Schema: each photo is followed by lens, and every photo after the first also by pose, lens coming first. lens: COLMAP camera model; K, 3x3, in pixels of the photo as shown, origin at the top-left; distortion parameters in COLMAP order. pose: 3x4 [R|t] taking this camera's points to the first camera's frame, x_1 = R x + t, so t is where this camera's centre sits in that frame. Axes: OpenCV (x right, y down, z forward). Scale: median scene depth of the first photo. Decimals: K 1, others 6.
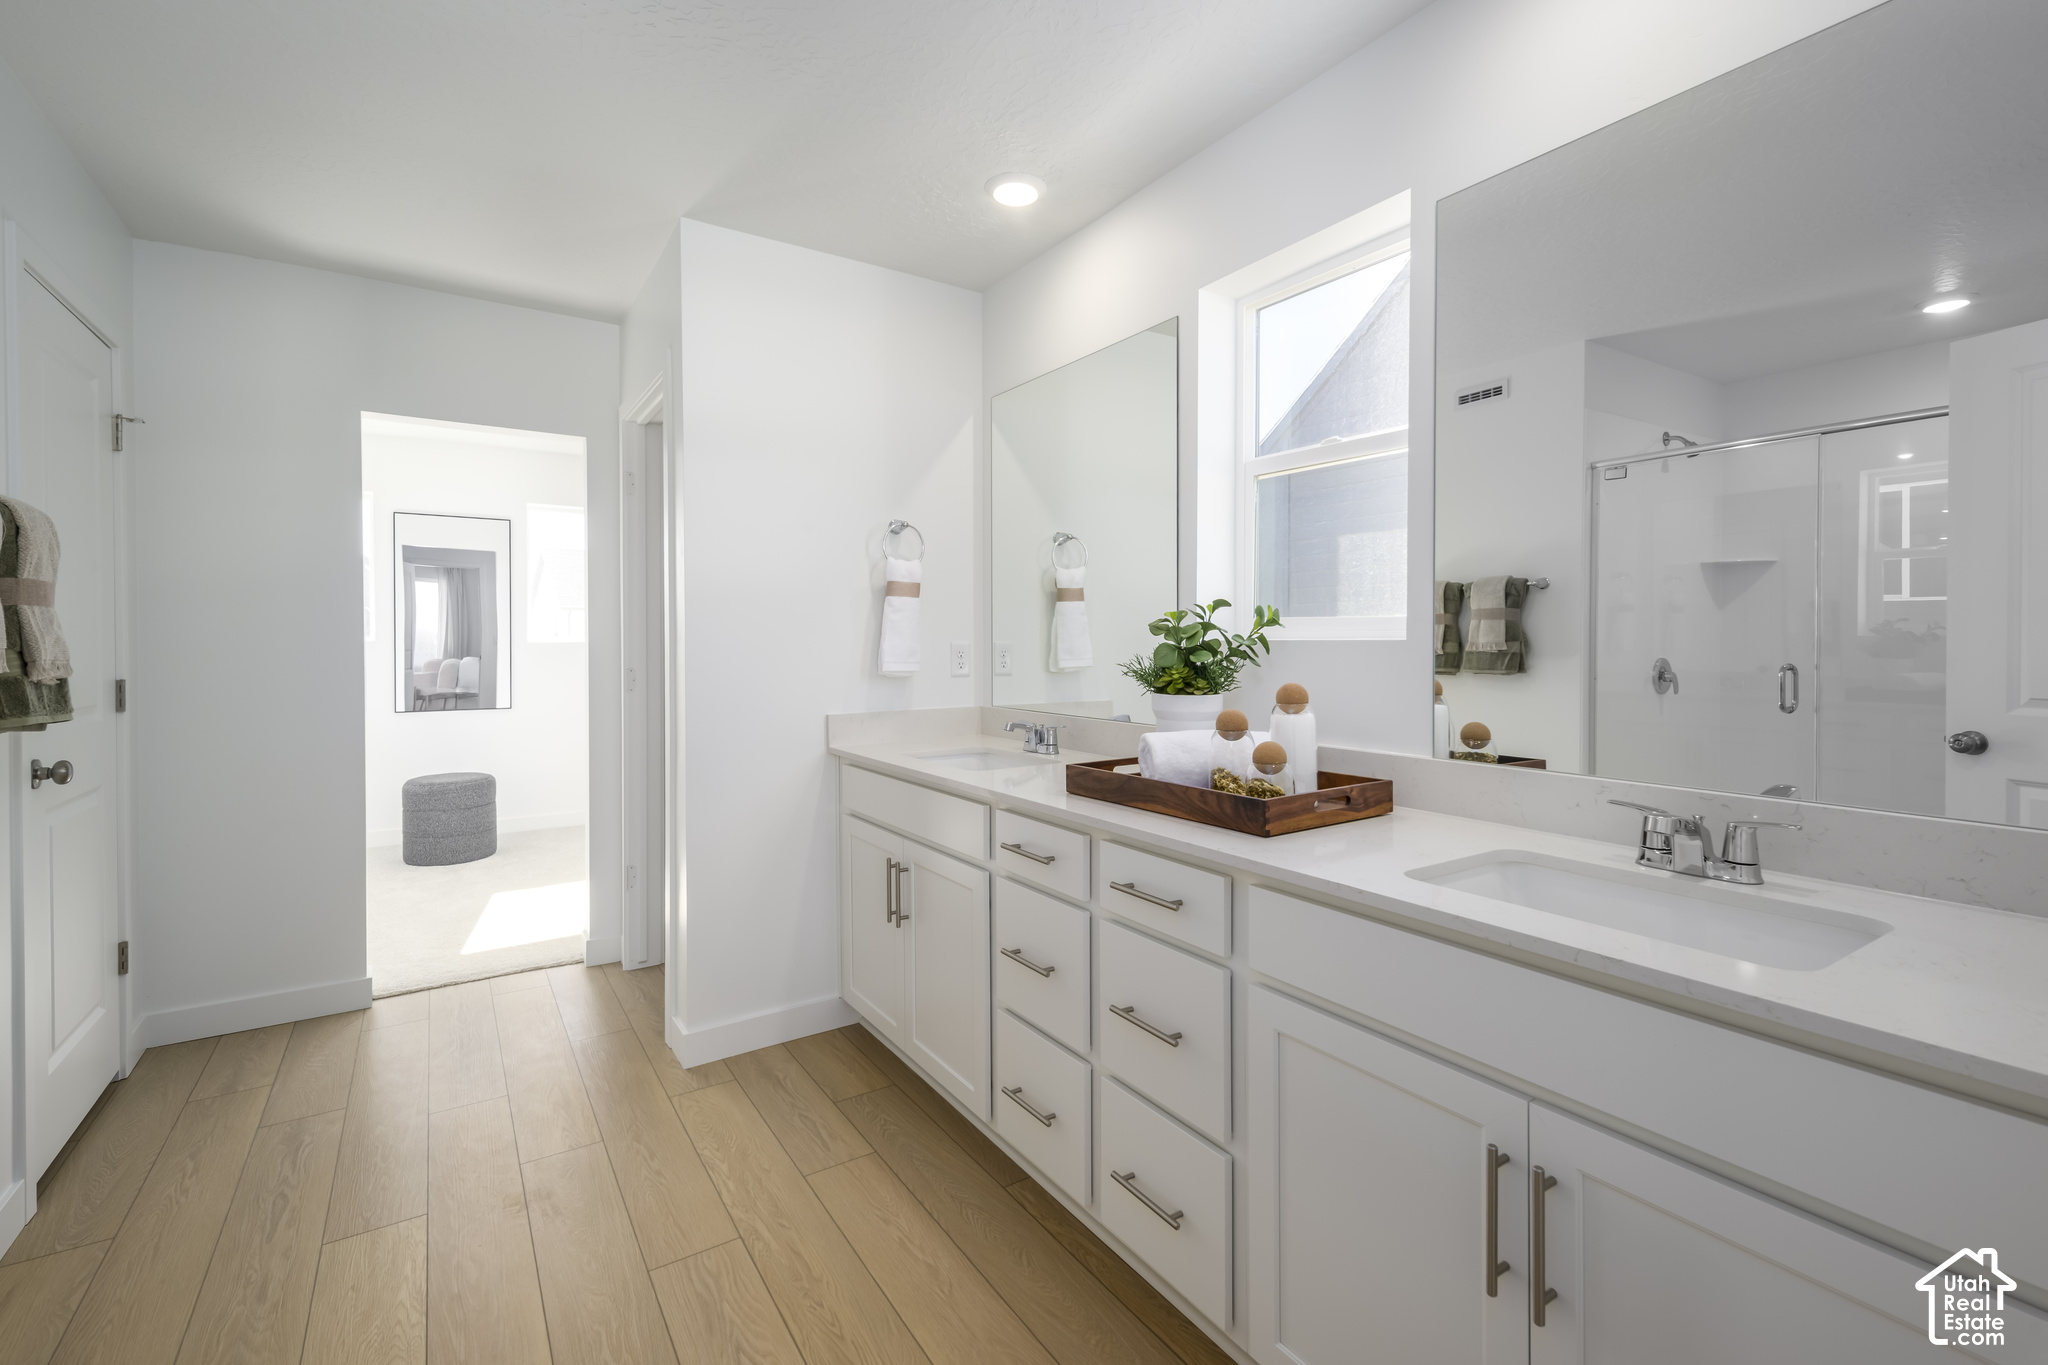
lens RADIAL K [[891.6, 0, 1031.6], [0, 891.6, 653.9], [0, 0, 1]] dist [-0.000511, -0.001459]
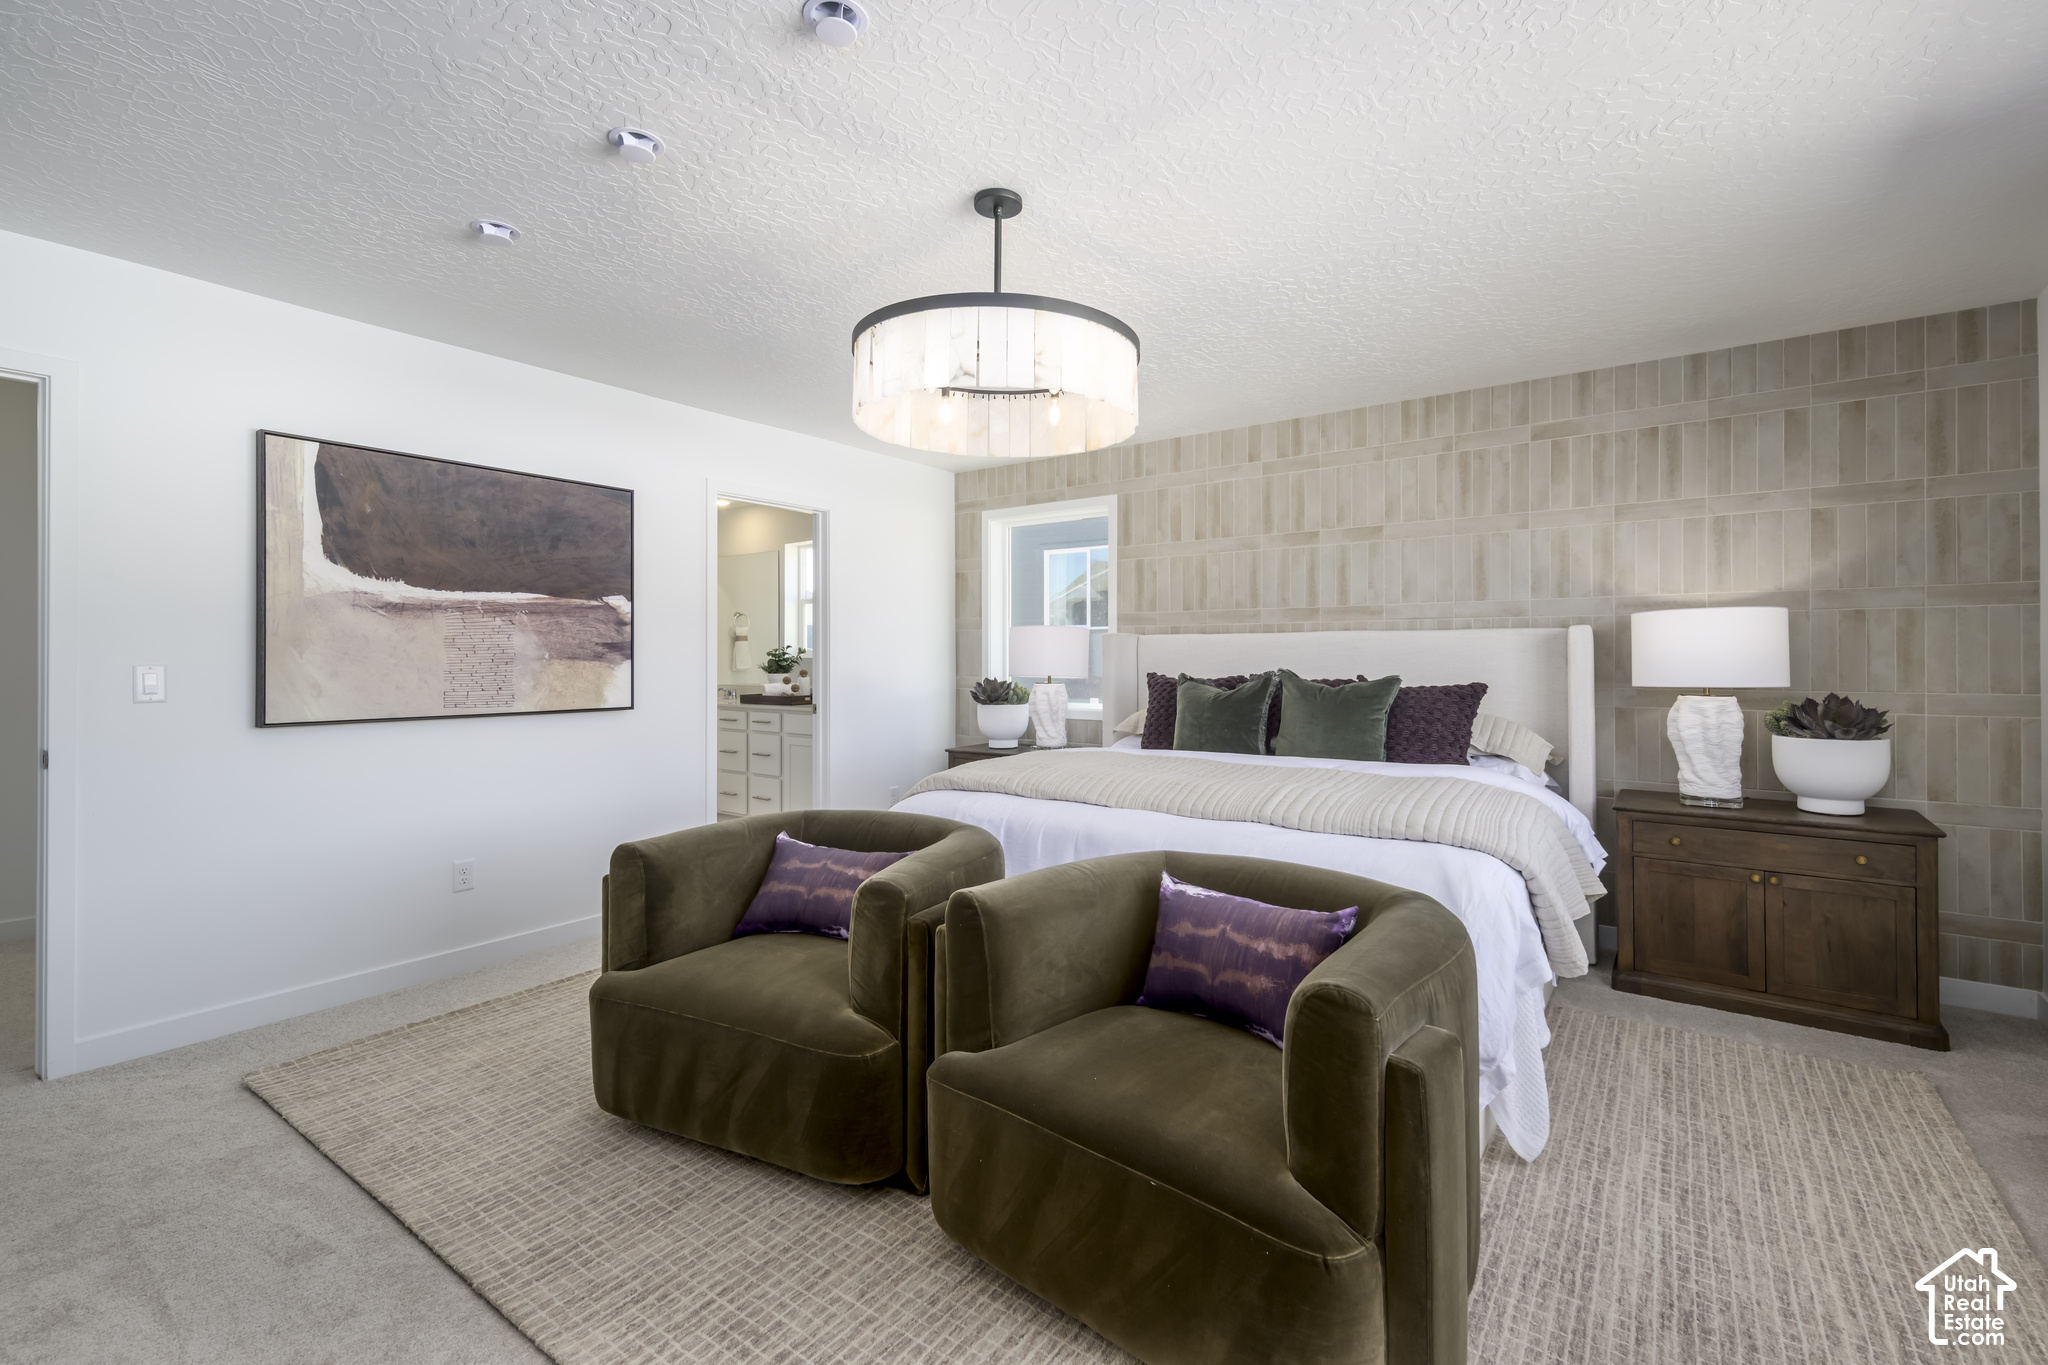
lens RADIAL K [[891.6, 0, 1027.7], [0, 891.6, 664.6], [0, 0, 1]] dist [-0.000511, -0.001459]
pose [[0.938613, -0.000351, 0.344973, -0.113856], [0.002409, 0.999982, -0.005537, 0.036316], [-0.344965, 0.006028, 0.938596, -2.805071]]
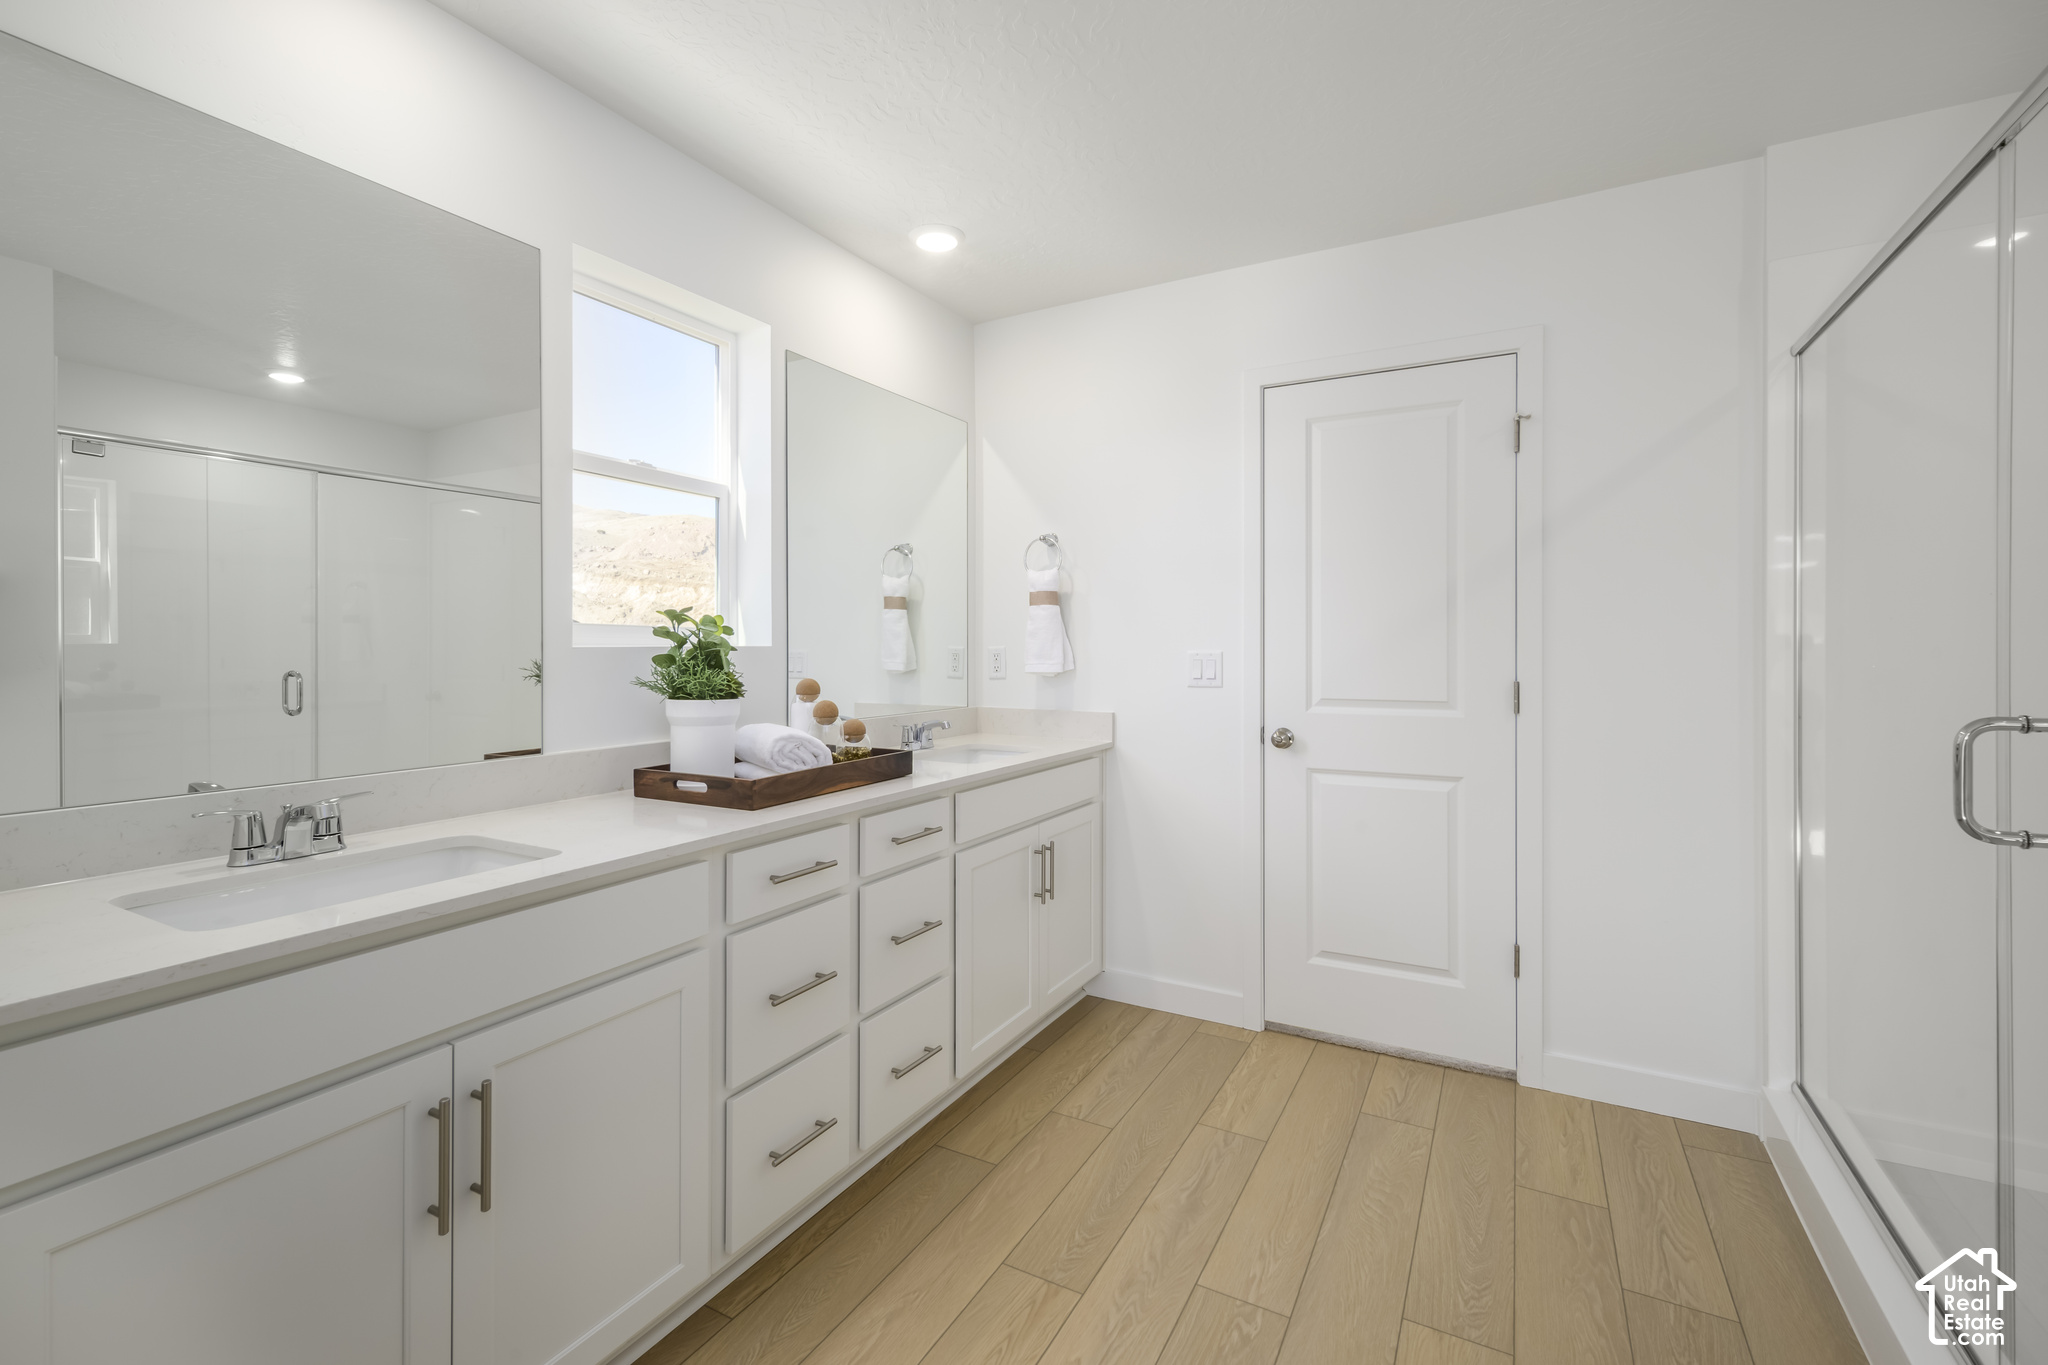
lens RADIAL K [[891.6, 0, 1023.4], [0, 891.6, 644.0], [0, 0, 1]] dist [-0.000511, -0.001459]
pose [[-0.460389, 0.007355, 0.887687, -0.889214], [0.018834, 0.999822, 0.001484, -0.014089], [-0.887517, 0.017402, -0.460446, 1.138802]]
